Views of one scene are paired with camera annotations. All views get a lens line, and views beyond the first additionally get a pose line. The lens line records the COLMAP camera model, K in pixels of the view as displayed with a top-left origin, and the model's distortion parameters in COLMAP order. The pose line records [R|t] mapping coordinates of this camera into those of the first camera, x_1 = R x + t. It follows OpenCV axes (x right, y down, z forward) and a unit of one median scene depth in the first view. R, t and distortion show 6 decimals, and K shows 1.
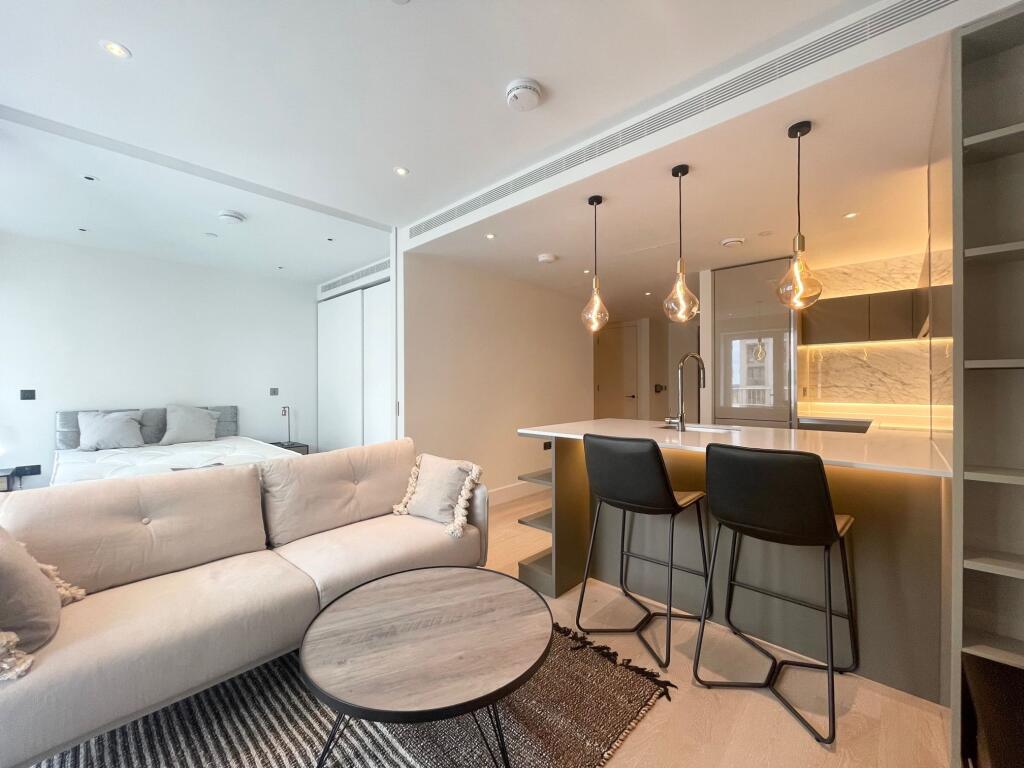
lens RADIAL K [[413.6, 0, 509.5], [0, 413.6, 384.3], [0, 0, 1]] dist [-0.004026, -0.000178]
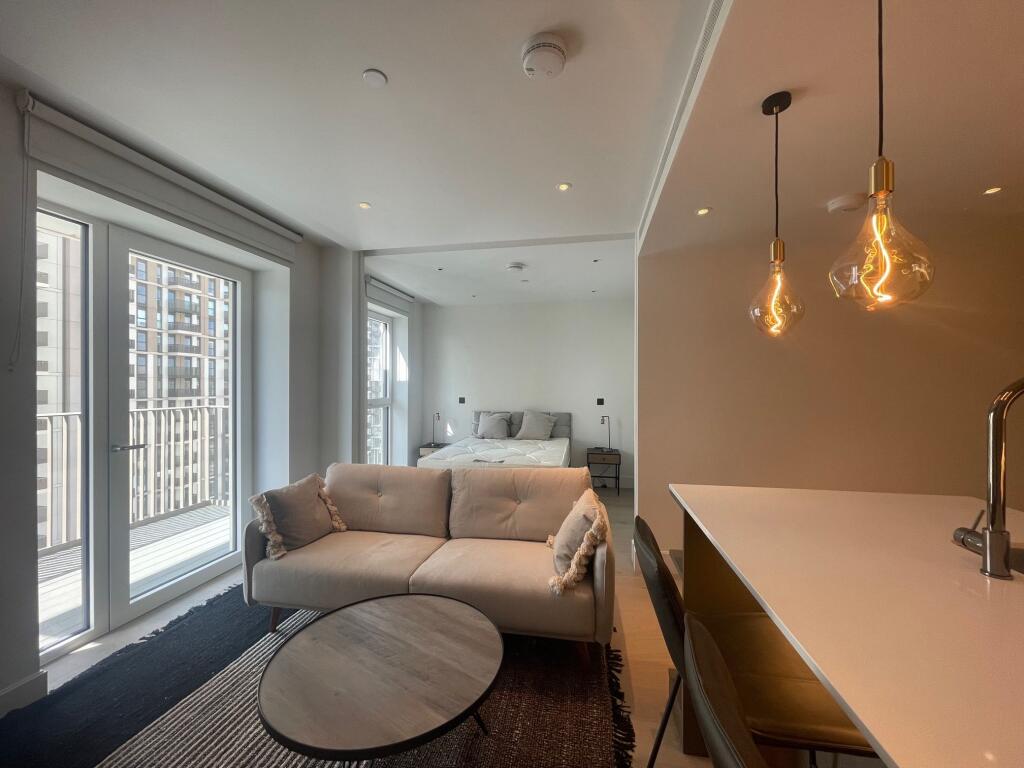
lens RADIAL K [[413.6, 0, 510.1], [0, 413.6, 385.0], [0, 0, 1]] dist [-0.004026, -0.000178]
pose [[0.526569, 0.004876, -0.850119, 0.540016], [0.001605, 0.999976, 0.006730, -0.074430], [0.850131, -0.004909, 0.526548, 0.437596]]
